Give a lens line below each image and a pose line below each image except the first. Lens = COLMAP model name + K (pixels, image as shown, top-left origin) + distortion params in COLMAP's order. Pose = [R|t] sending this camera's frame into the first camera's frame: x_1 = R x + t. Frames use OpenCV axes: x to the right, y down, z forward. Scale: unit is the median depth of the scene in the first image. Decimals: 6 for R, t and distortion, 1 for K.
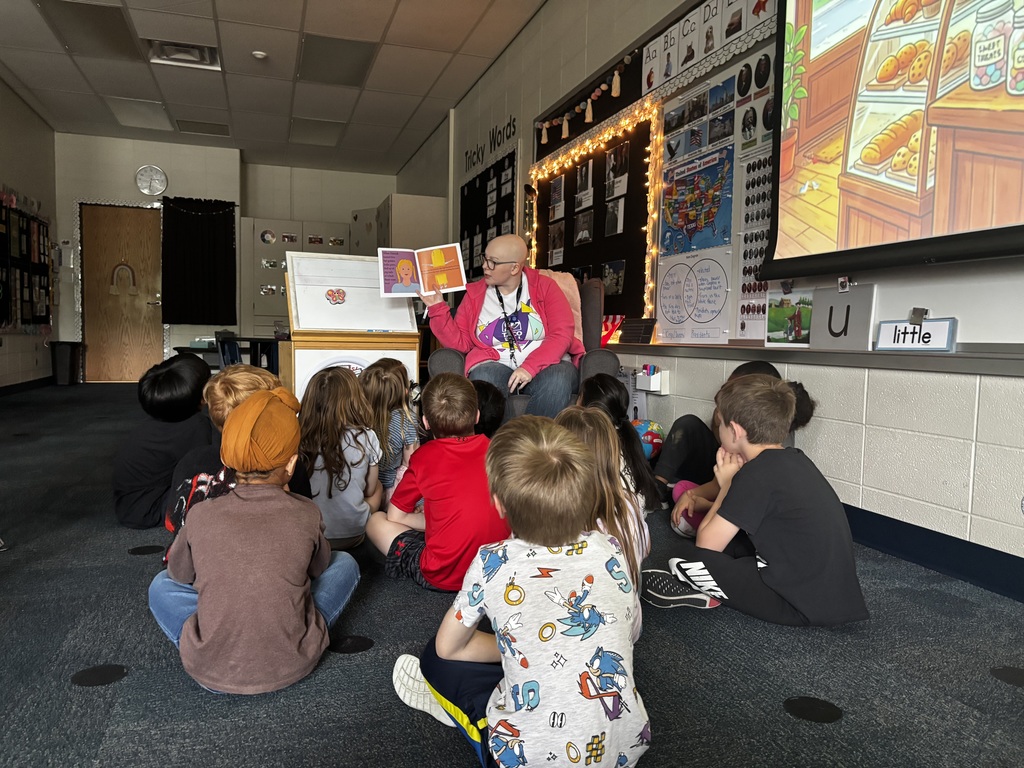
lens RADIAL K [[773.1, 0, 511.6], [0, 773.1, 383.2], [0, 0, 1]] dist [0.025234, -0.026966]
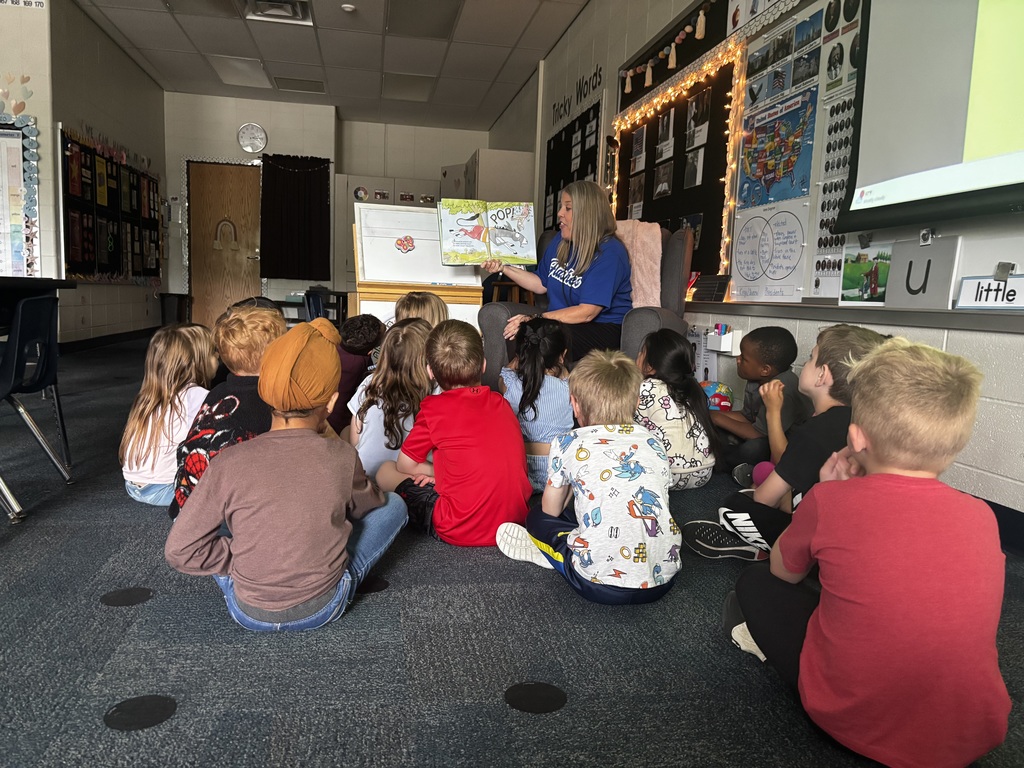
lens RADIAL K [[773.1, 0, 511.0], [0, 773.1, 386.8], [0, 0, 1]] dist [0.025234, -0.026966]
pose [[0.991684, 0.032331, -0.124566, 0.040973], [-0.025554, 0.998125, 0.055624, 0.007090], [0.126131, -0.051978, 0.990651, 0.013226]]
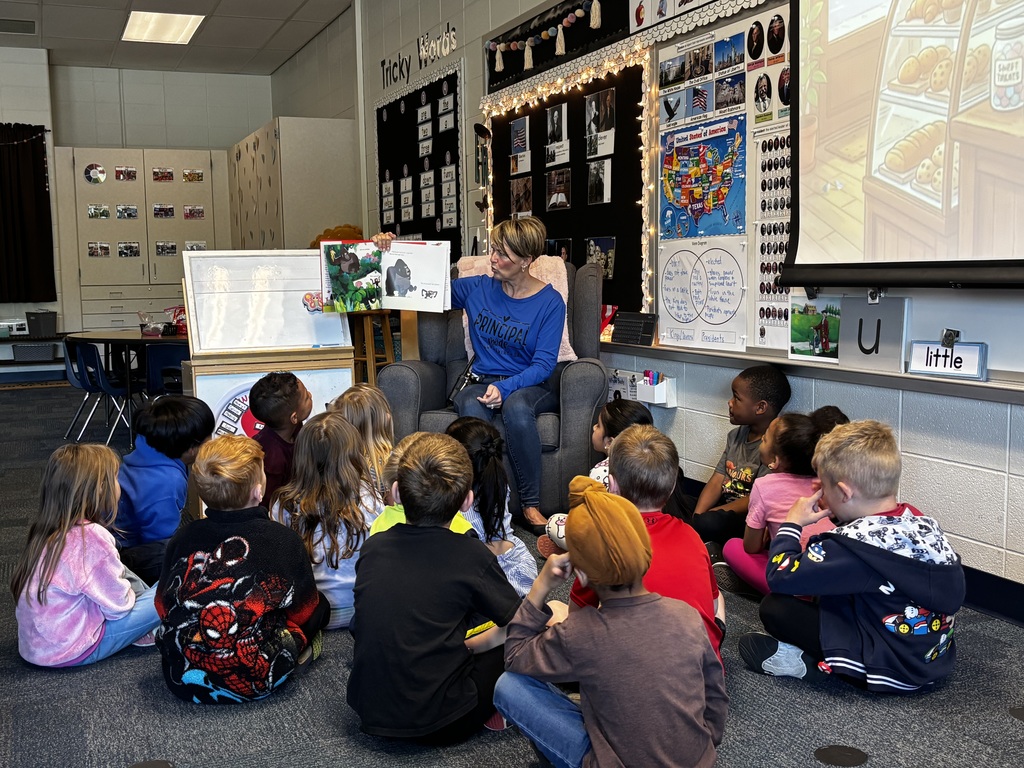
lens RADIAL K [[1151.9, 0, 493.3], [0, 1151.9, 376.8], [0, 0, 1]] dist [0.036656, 0.000000]
pose [[0.997555, -0.040522, 0.056942, -0.055848], [0.038850, 0.998790, 0.030169, -0.059051], [-0.058095, -0.027883, 0.997922, -0.196558]]
